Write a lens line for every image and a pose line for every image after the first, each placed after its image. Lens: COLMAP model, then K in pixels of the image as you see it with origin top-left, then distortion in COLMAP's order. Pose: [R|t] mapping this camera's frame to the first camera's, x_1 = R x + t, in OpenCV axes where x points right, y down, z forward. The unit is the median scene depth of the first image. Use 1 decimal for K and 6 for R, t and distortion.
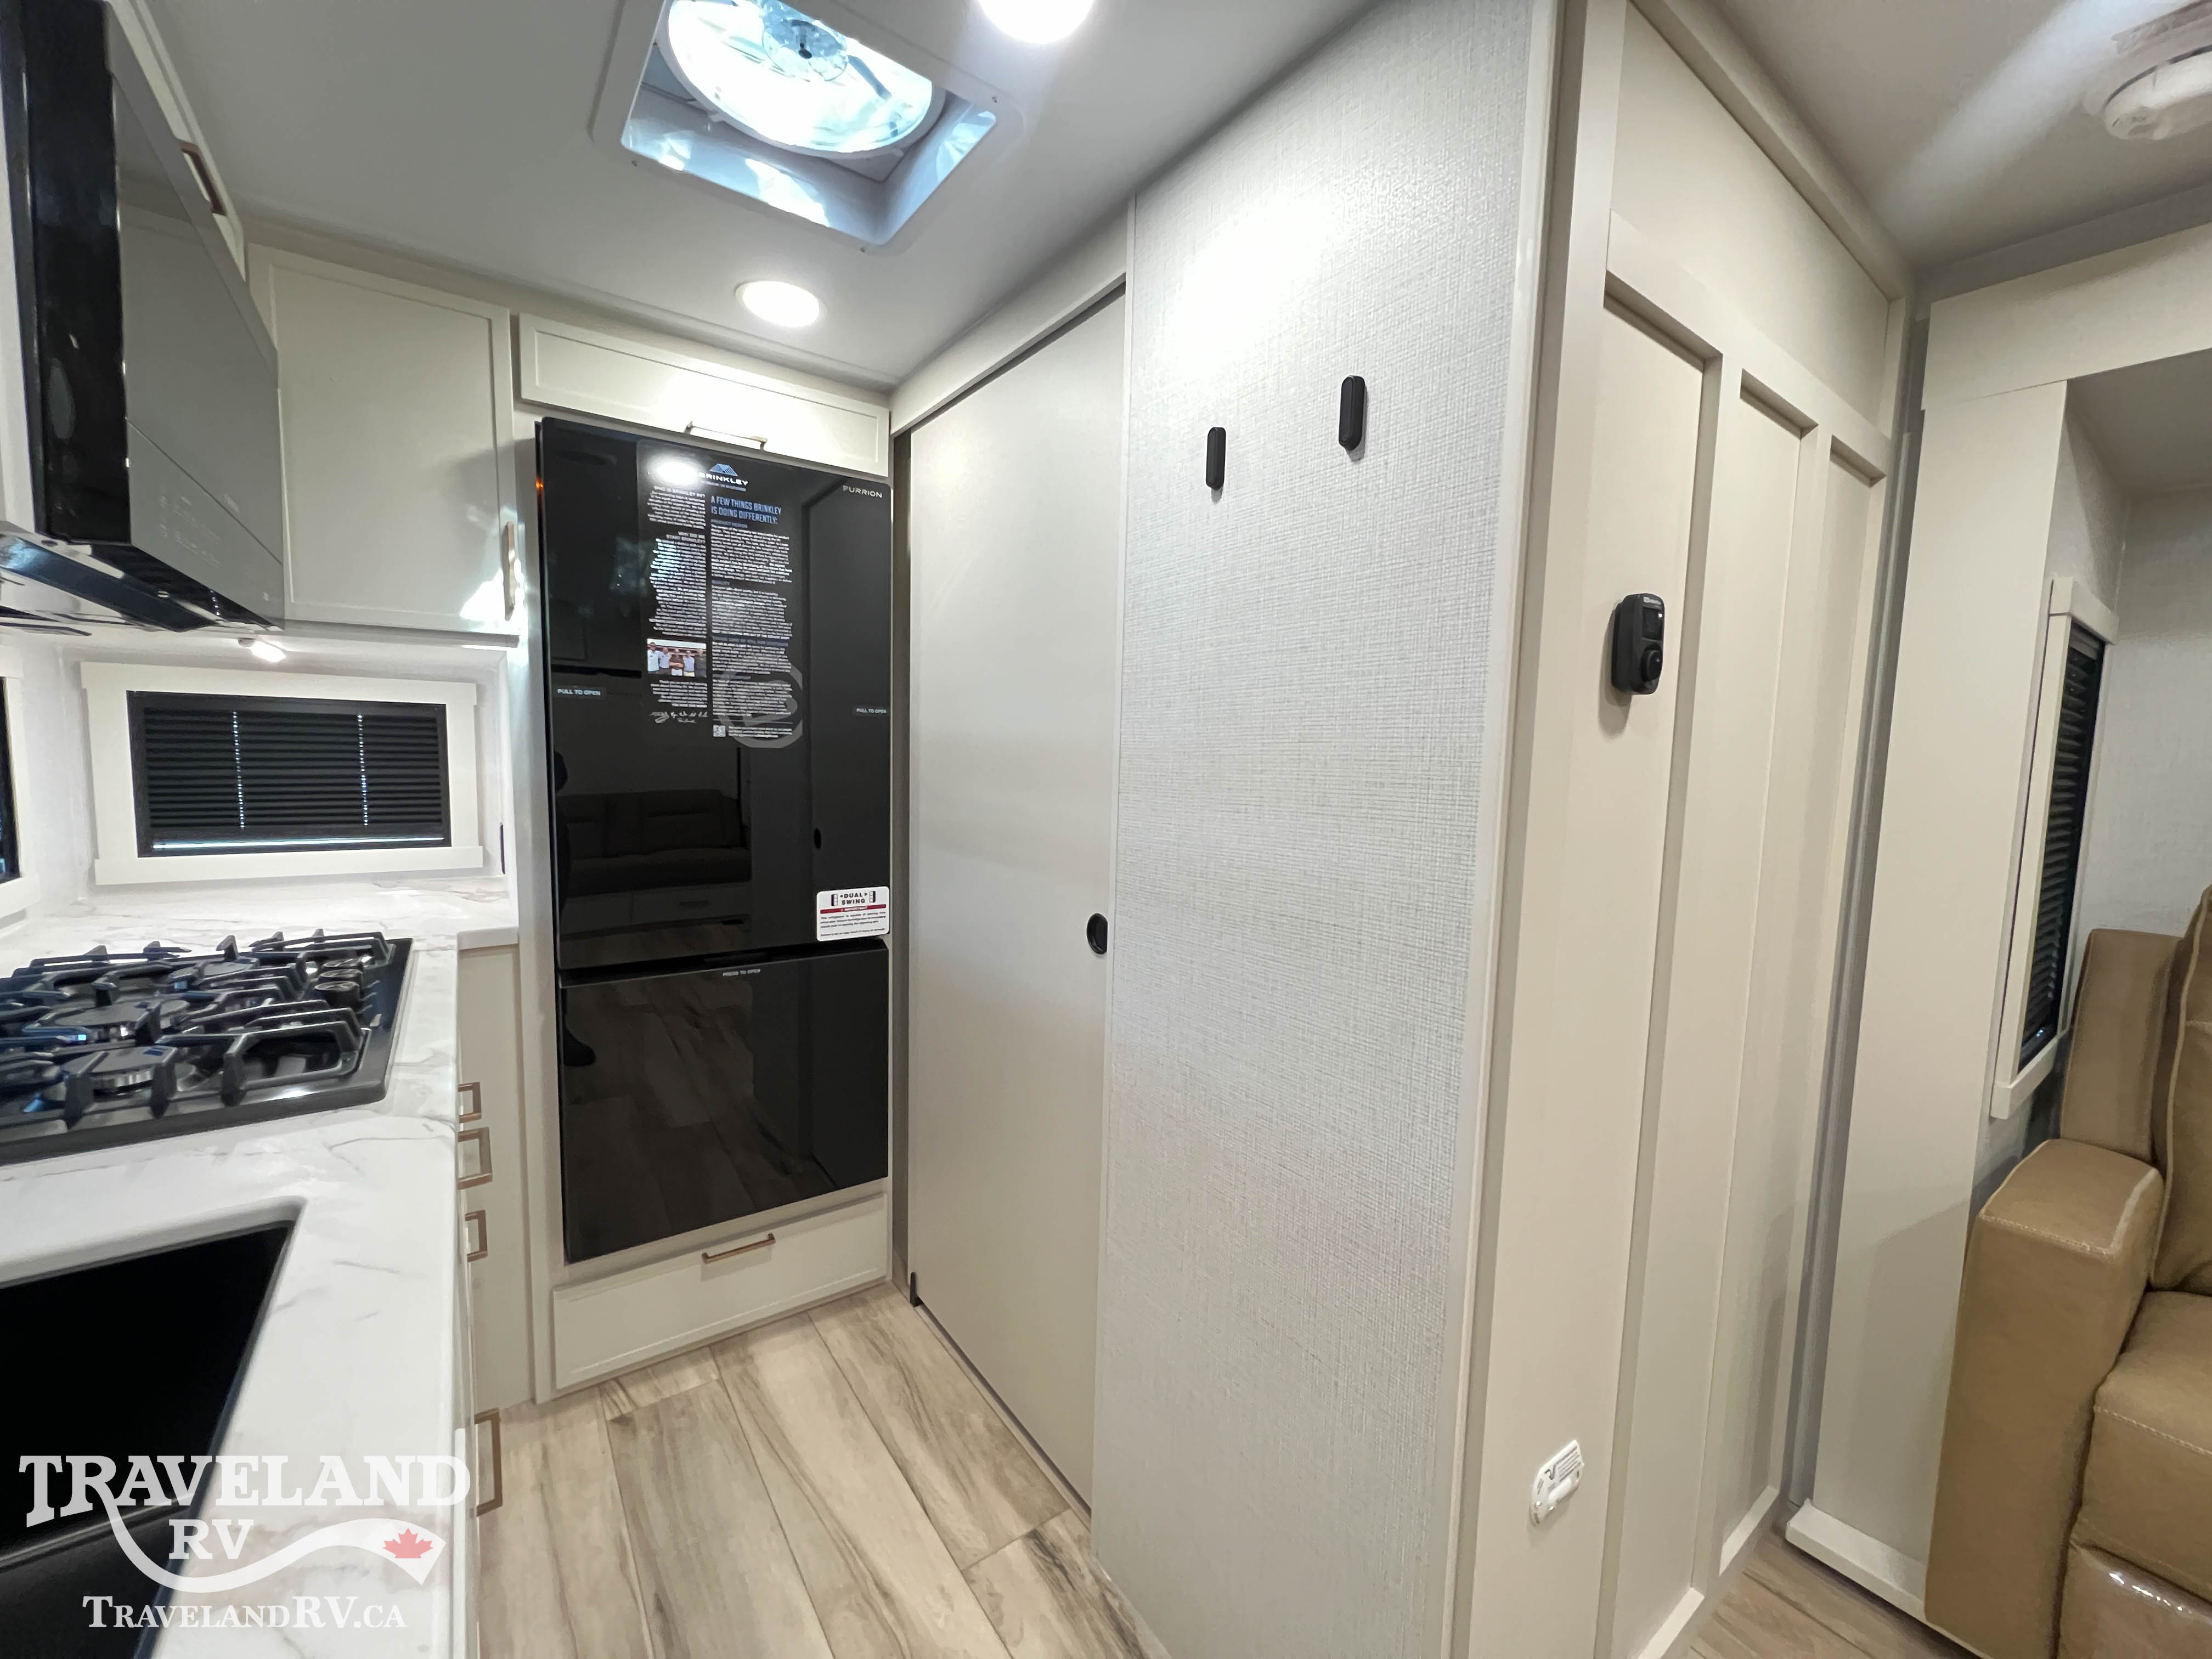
lens RADIAL K [[880.0, 0, 1101.9], [0, 880.0, 826.3], [0, 0, 1]] dist [0.000942, -0.000001]
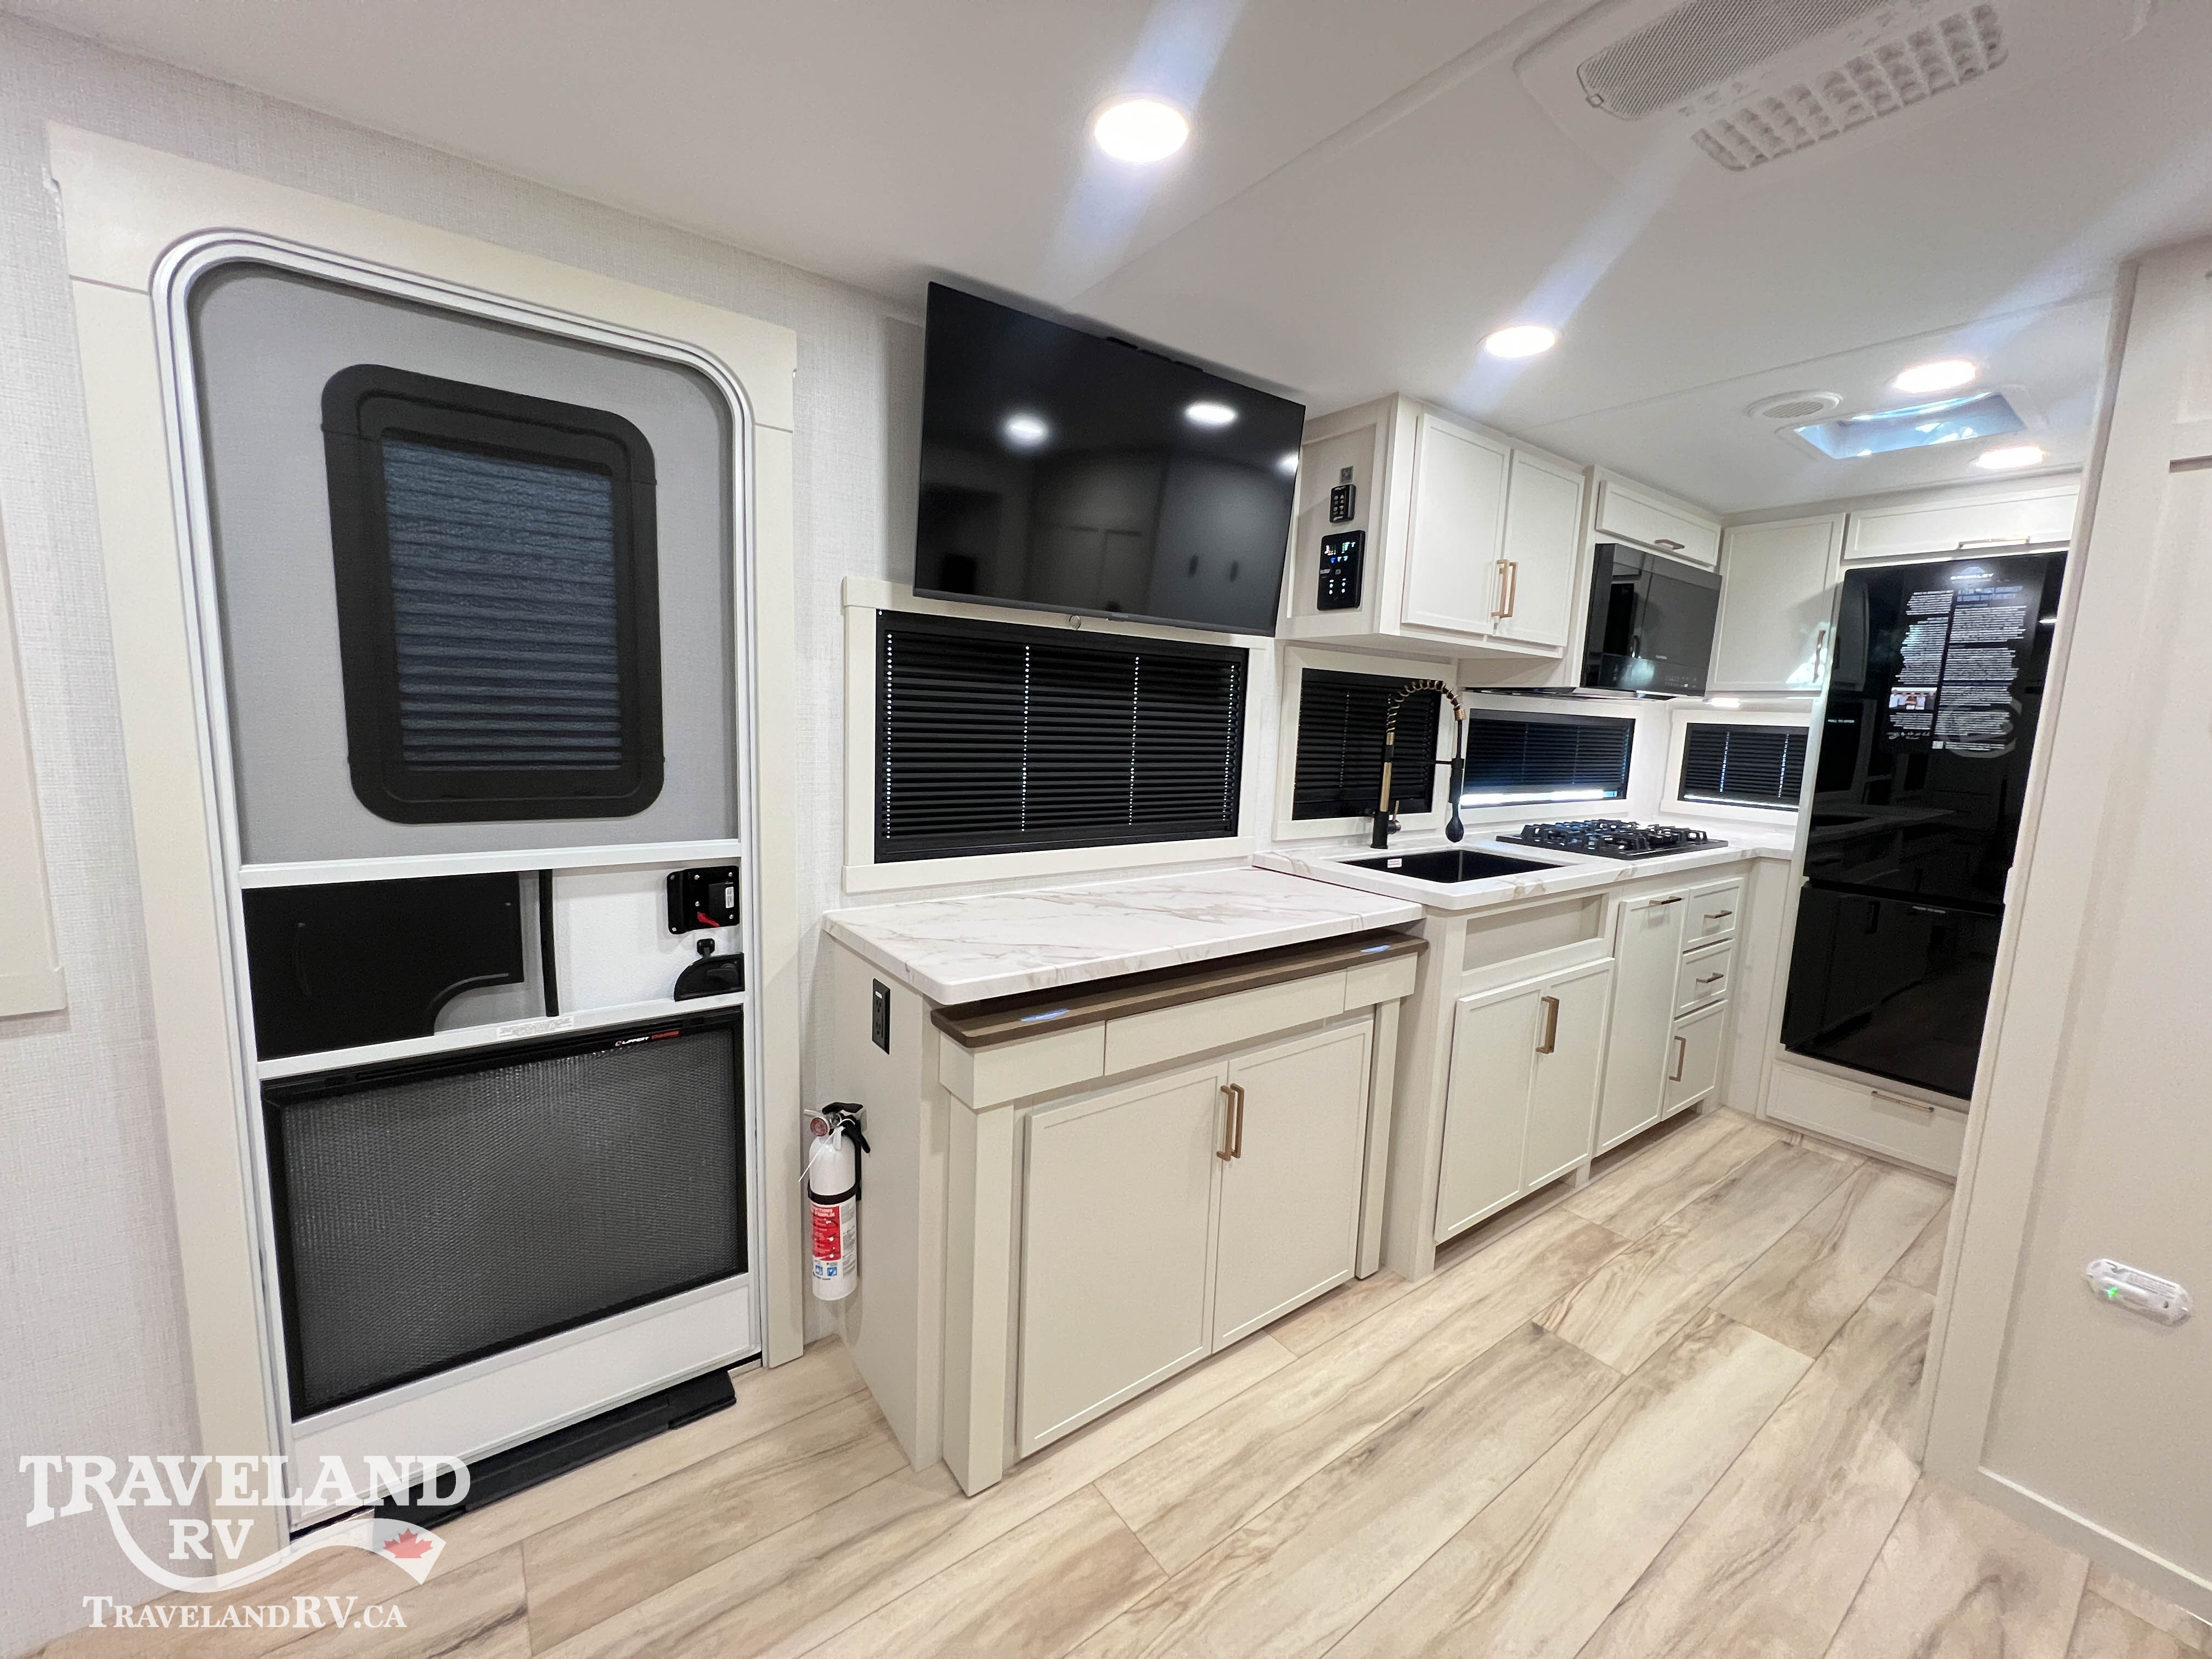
lens RADIAL K [[880.7, 0, 1103.1], [0, 880.7, 826.0], [0, 0, 1]] dist [-0.000517, 0.000245]
pose [[0.005284, 0.105608, -0.994394, 1.084725], [-0.129029, 0.986167, 0.104048, 0.056827], [0.991627, 0.127756, 0.018838, -0.432680]]
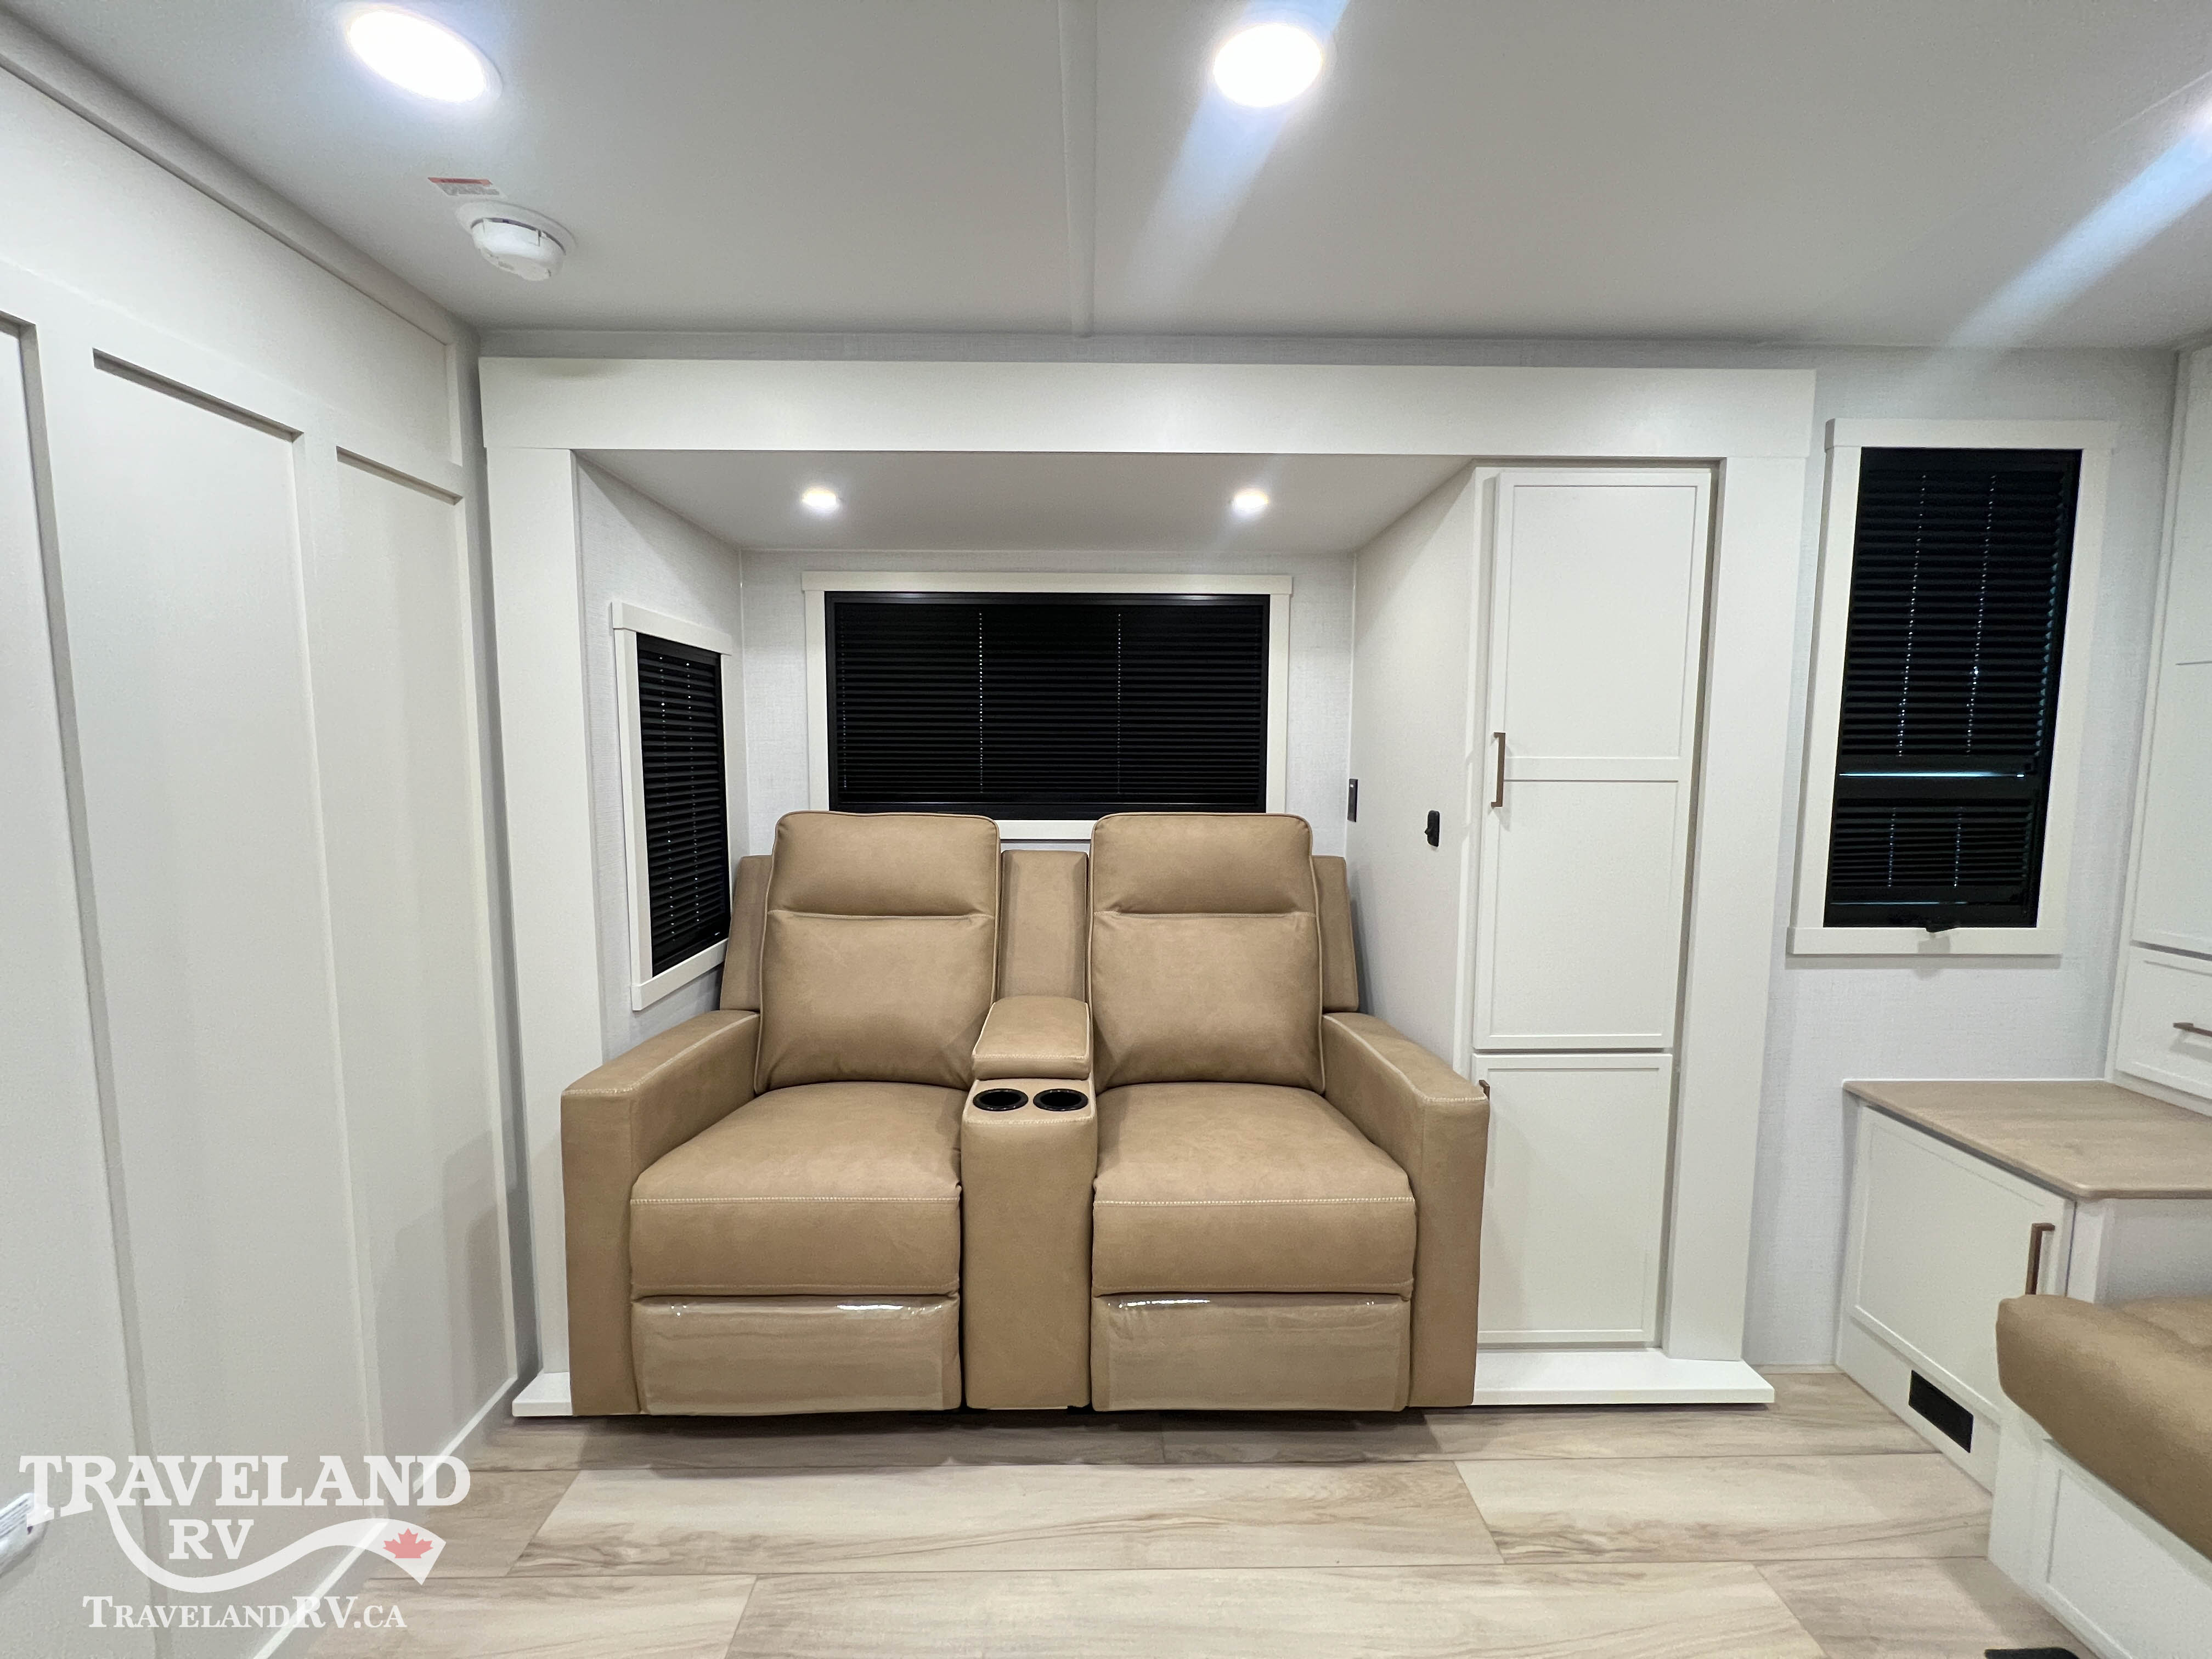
lens RADIAL K [[880.0, 0, 1101.9], [0, 880.0, 826.3], [0, 0, 1]] dist [0.000942, -0.000001]
pose [[0.574836, -0.099735, 0.812168, 0.310118], [0.086103, 0.994406, 0.061172, 0.029875], [-0.813726, 0.034766, 0.580208, -0.283243]]
